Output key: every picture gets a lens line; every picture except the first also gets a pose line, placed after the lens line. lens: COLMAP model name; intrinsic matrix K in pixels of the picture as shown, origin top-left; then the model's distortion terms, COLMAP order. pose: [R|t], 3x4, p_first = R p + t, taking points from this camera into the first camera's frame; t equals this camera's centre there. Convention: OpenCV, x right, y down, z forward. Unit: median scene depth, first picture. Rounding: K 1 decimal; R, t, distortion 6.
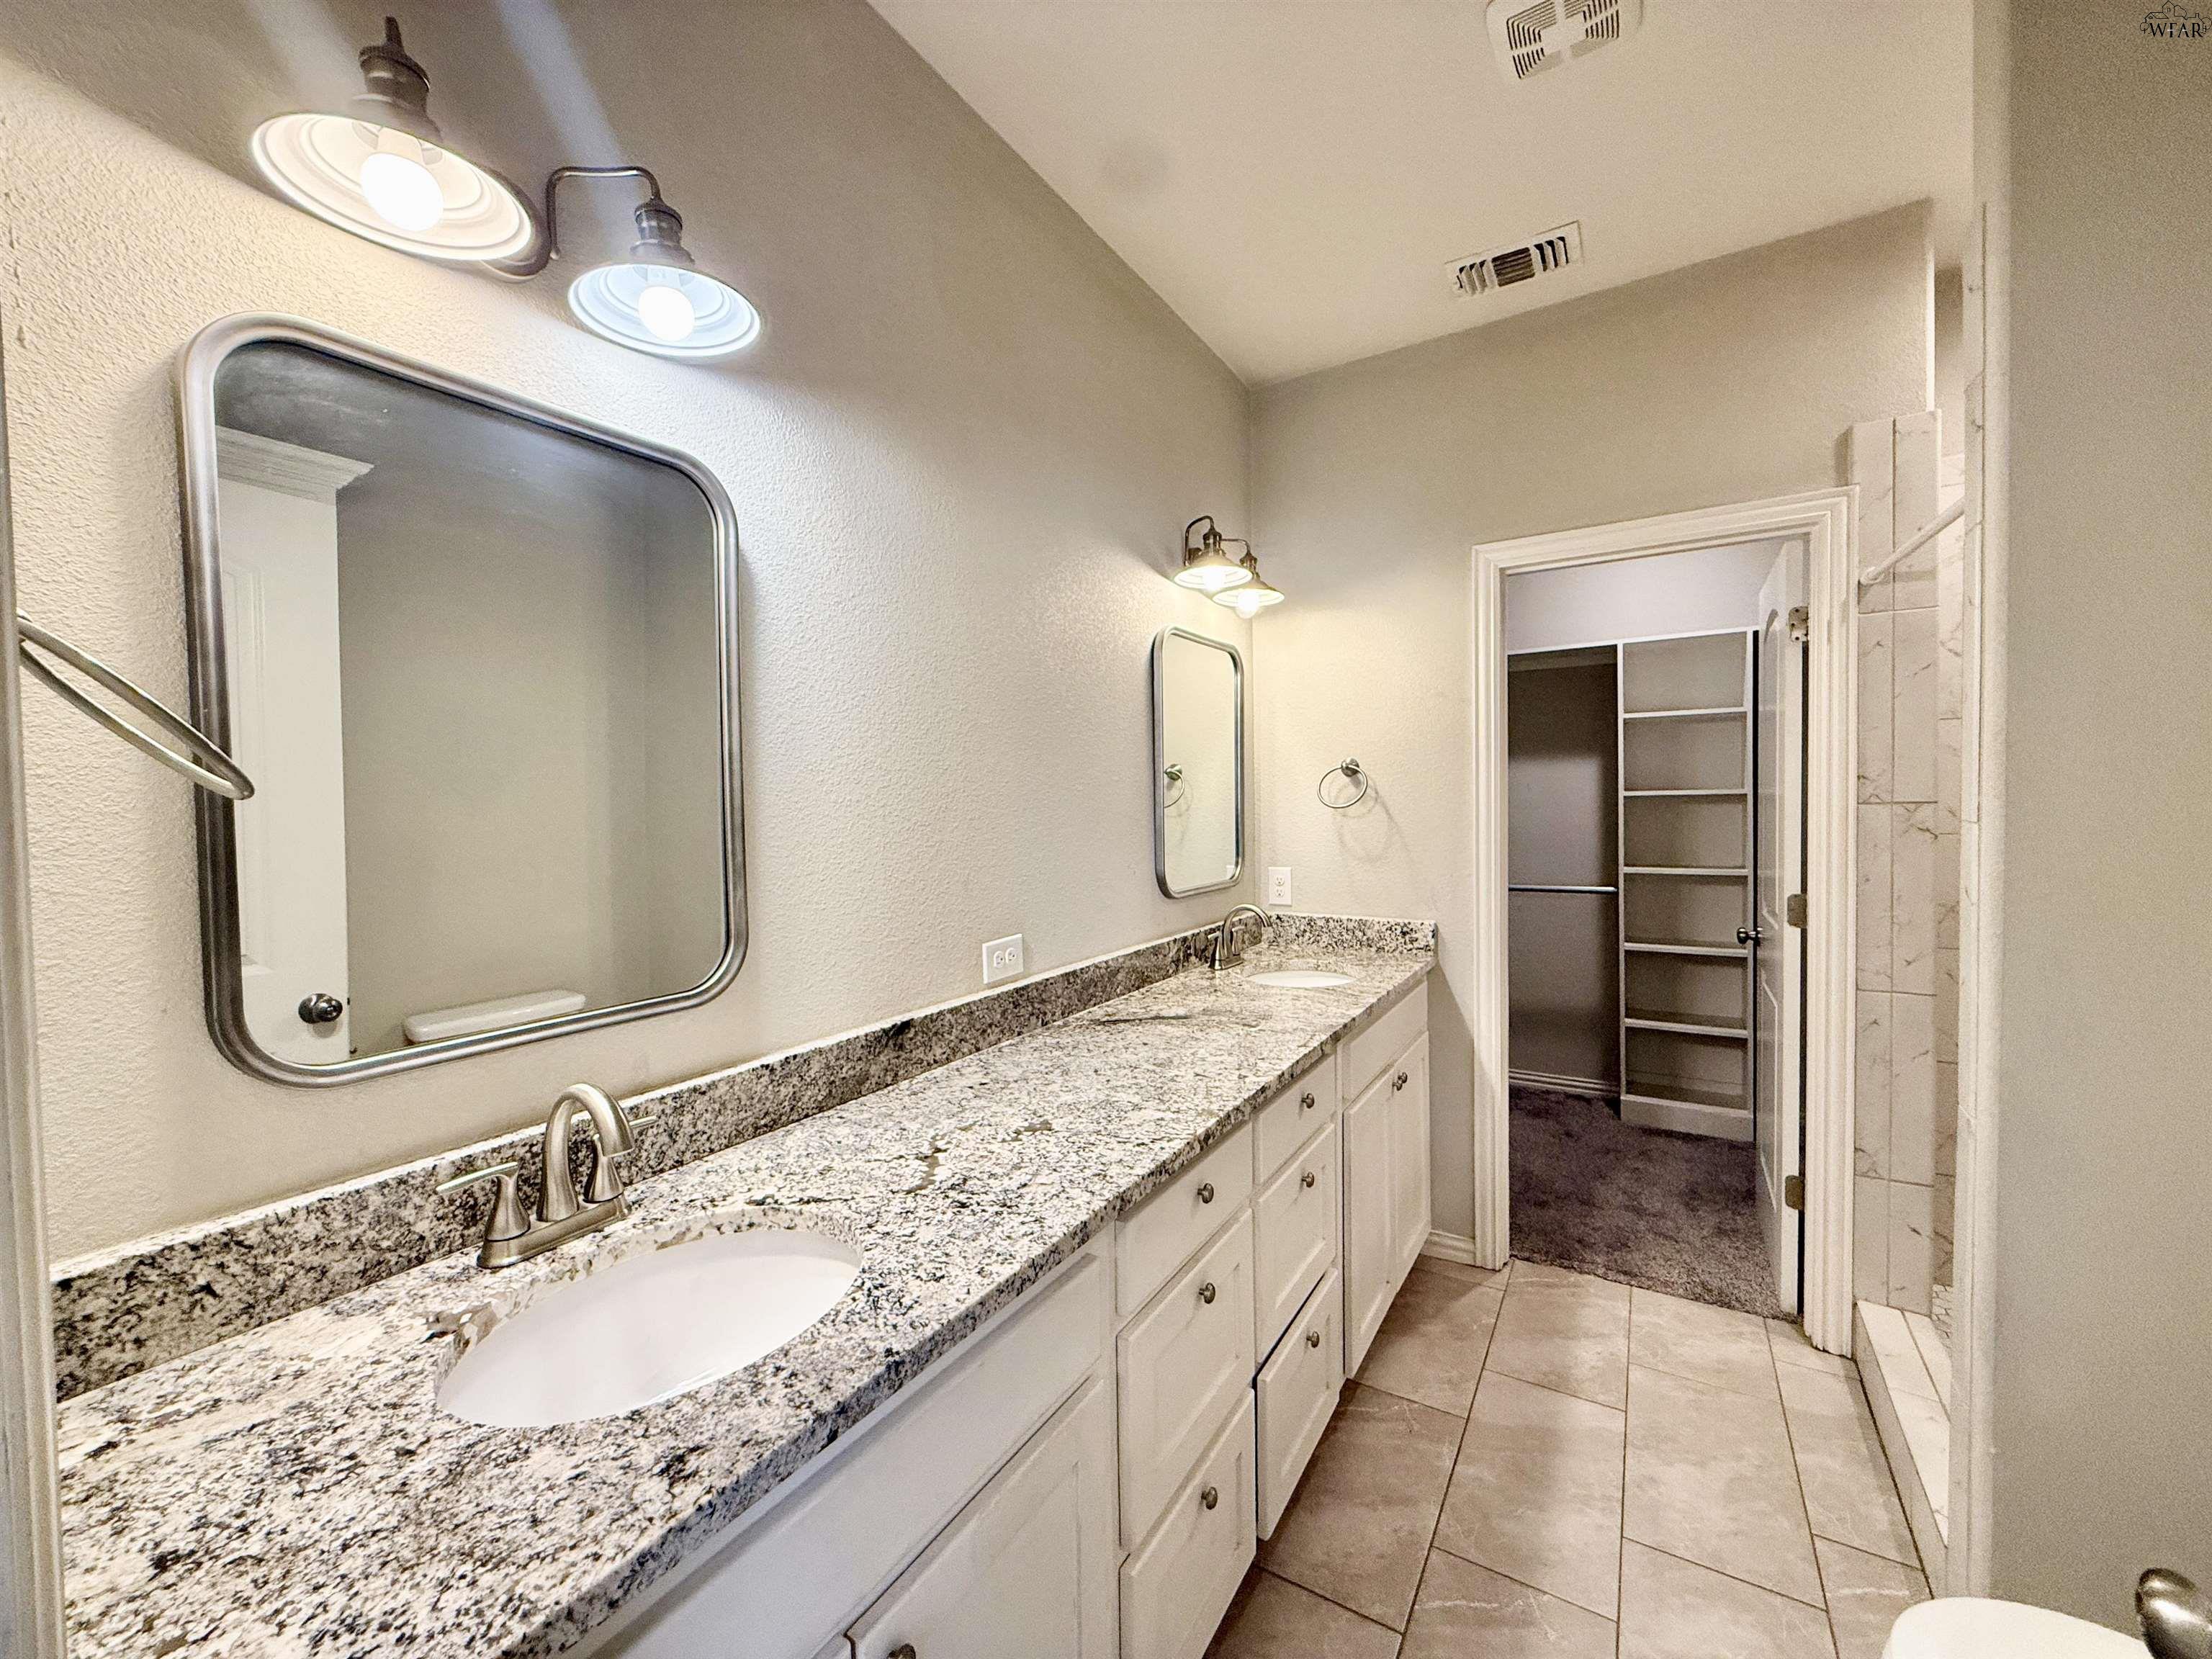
lens RADIAL K [[880.9, 0, 1111.4], [0, 880.9, 823.2], [0, 0, 1]] dist [0.001554, -0.000221]
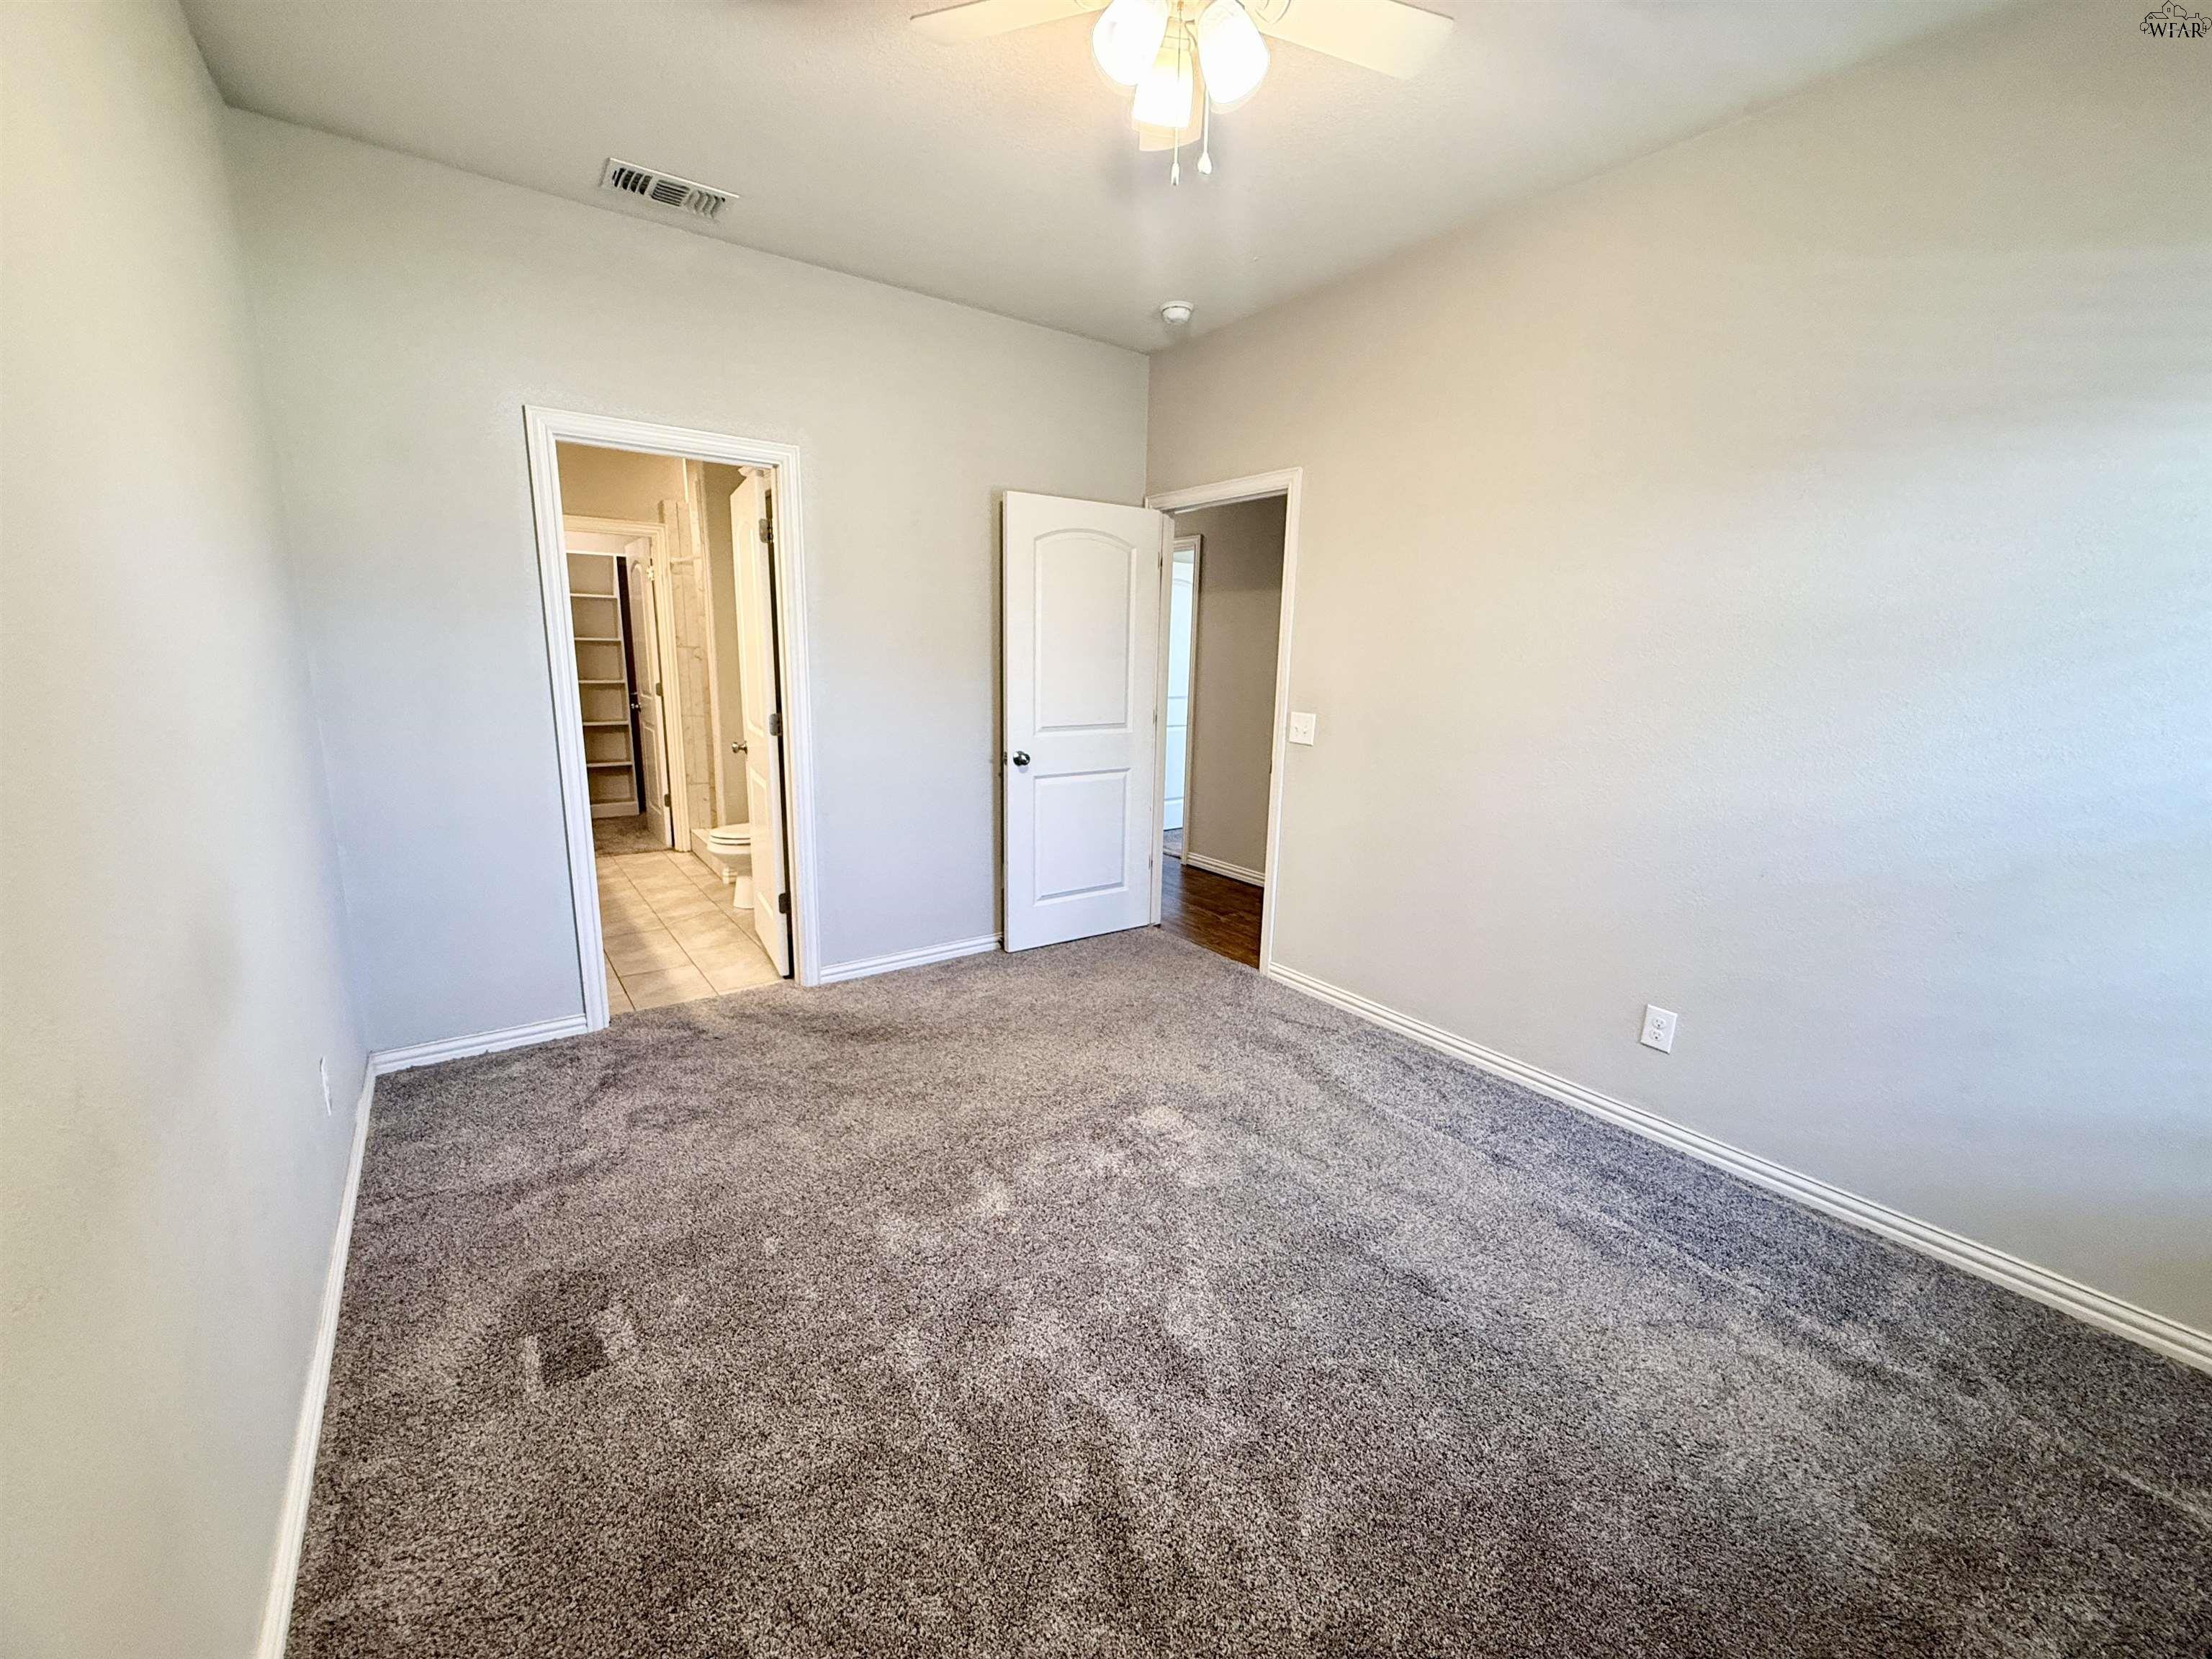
lens RADIAL K [[880.9, 0, 1109.2], [0, 880.9, 823.7], [0, 0, 1]] dist [0.001554, -0.000221]
pose [[0.371857, -0.158007, 0.914744, -0.842157], [-0.000778, 0.985354, 0.170520, 0.035401], [-0.928290, -0.064121, 0.366288, -0.867413]]
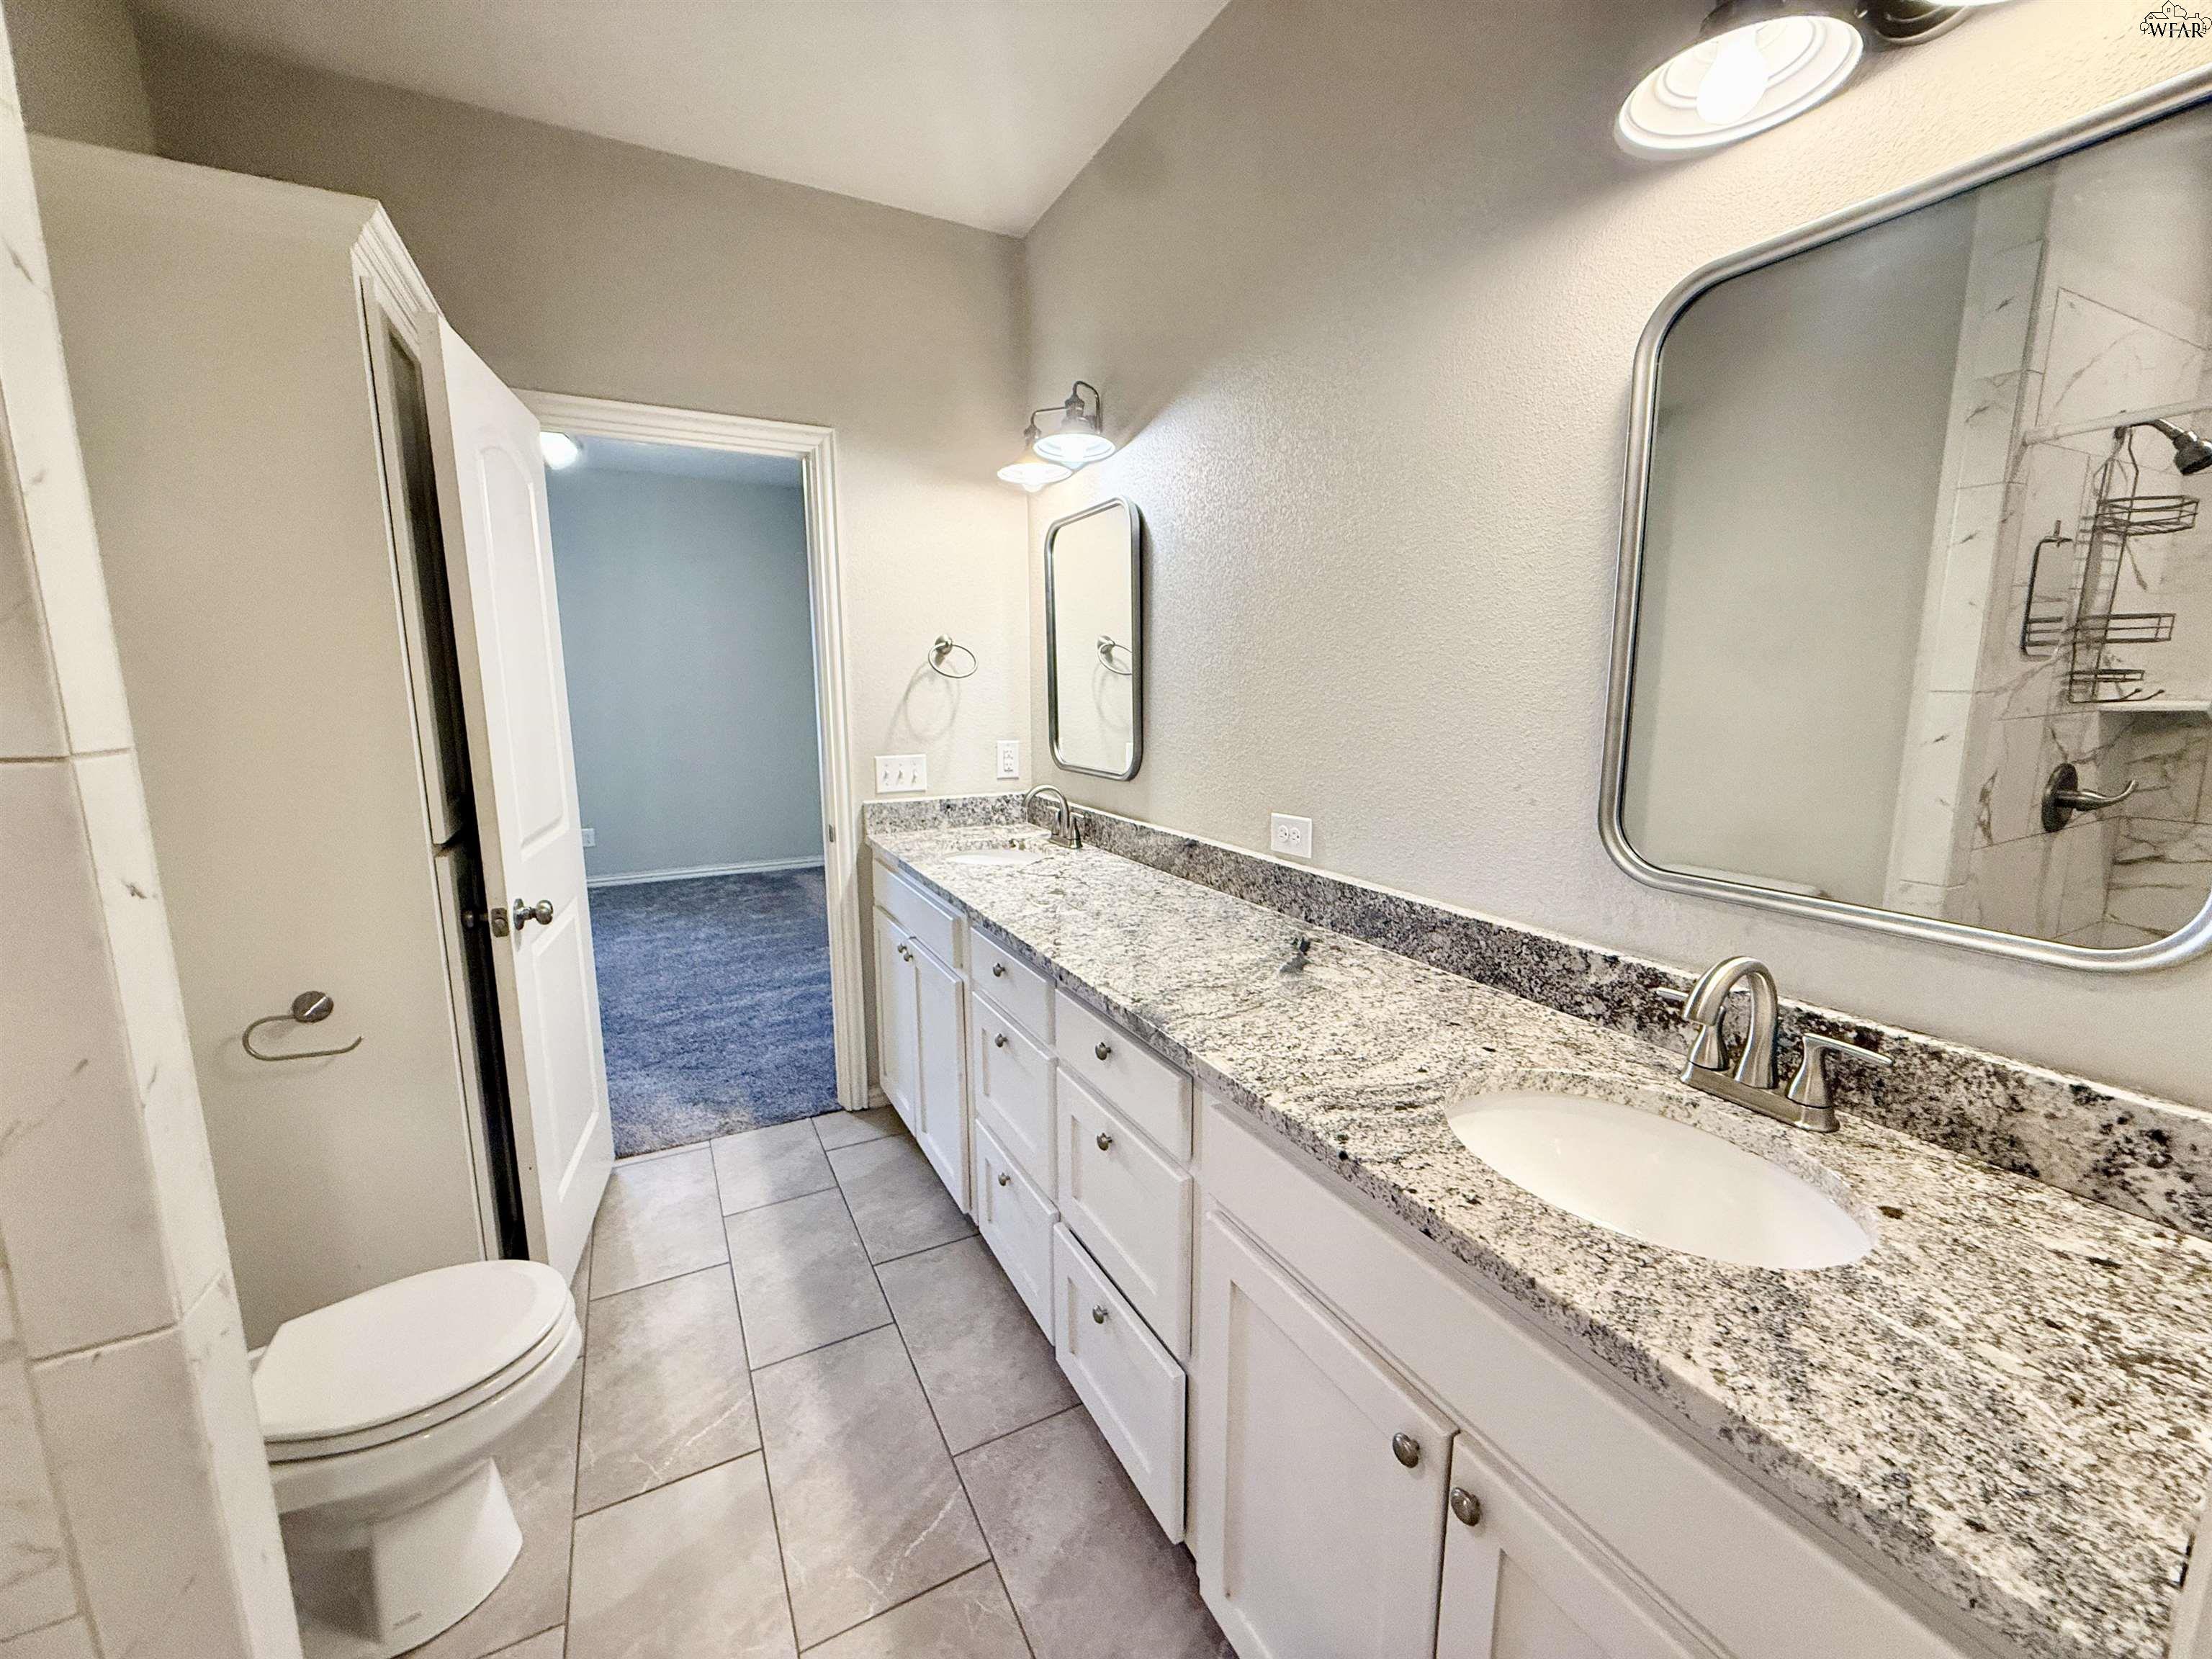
lens RADIAL K [[880.9, 0, 1101.0], [0, 880.9, 824.8], [0, 0, 1]] dist [0.001554, -0.000221]
pose [[-0.508114, 0.155178, -0.847195, 0.944082], [-0.012219, 0.982238, 0.187242, -0.051242], [0.861203, 0.105492, -0.497193, 1.467112]]
